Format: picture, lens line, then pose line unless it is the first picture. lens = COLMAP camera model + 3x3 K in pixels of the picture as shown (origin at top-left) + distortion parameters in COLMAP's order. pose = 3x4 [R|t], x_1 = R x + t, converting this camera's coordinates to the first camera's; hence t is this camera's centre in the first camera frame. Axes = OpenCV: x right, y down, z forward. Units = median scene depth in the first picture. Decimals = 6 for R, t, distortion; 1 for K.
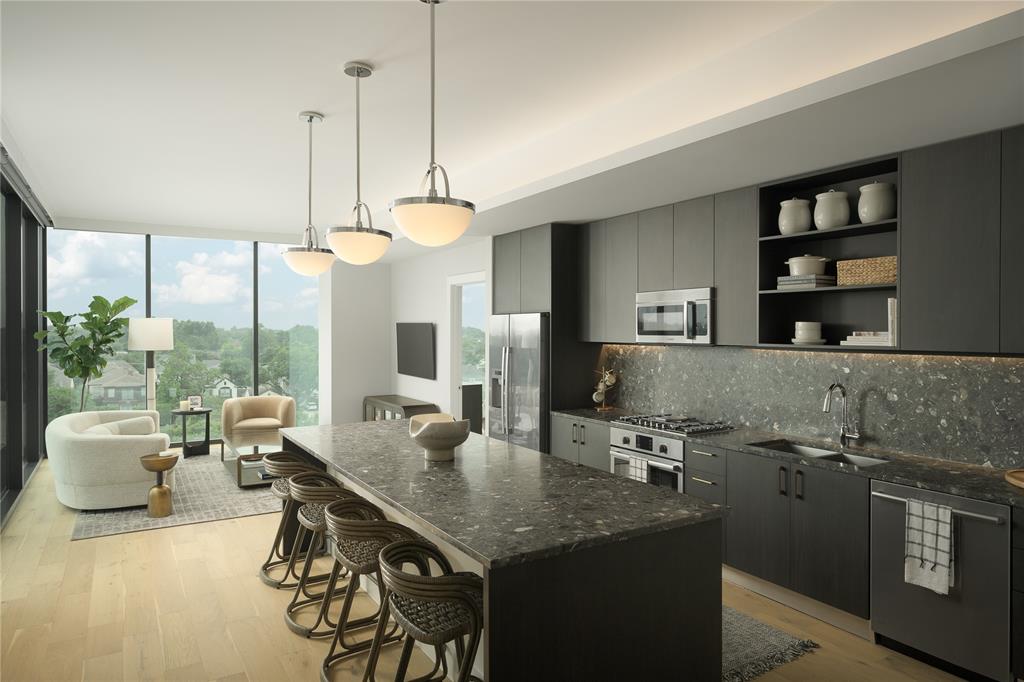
lens RADIAL K [[644.5, 0, 514.9], [0, 644.5, 338.1], [0, 0, 1]] dist [-0.008545, -0.000501]
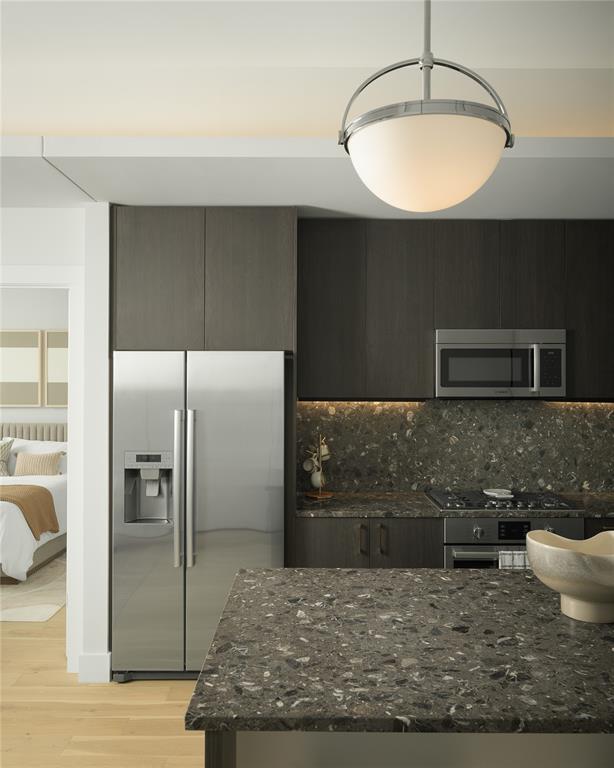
lens RADIAL K [[671.6, 0, 310.8], [0, 671.6, 384.3], [0, 0, 1]] dist [-0.012621, -0.005821]
pose [[0.522017, 0.002060, 0.852933, -0.637198], [0.009408, 0.999922, -0.008173, -0.003222], [-0.852883, 0.012291, 0.521957, 0.863595]]
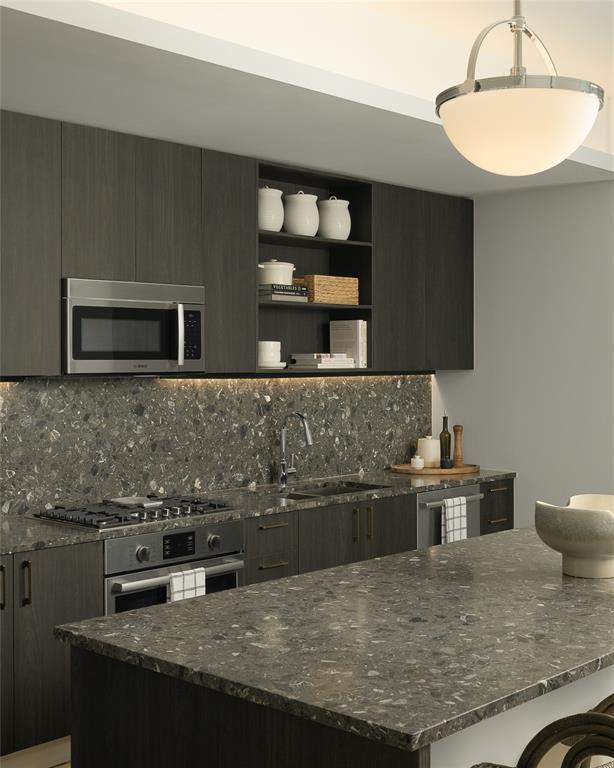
lens RADIAL K [[1060.4, 0, 301.1], [0, 1060.4, 383.8], [0, 0, 1]] dist [0.016067, 0.000000]
pose [[-0.266698, -0.021296, 0.963545, -0.807101], [0.013966, 0.999565, 0.025958, -0.005690], [-0.963679, 0.020380, -0.266285, 1.247053]]
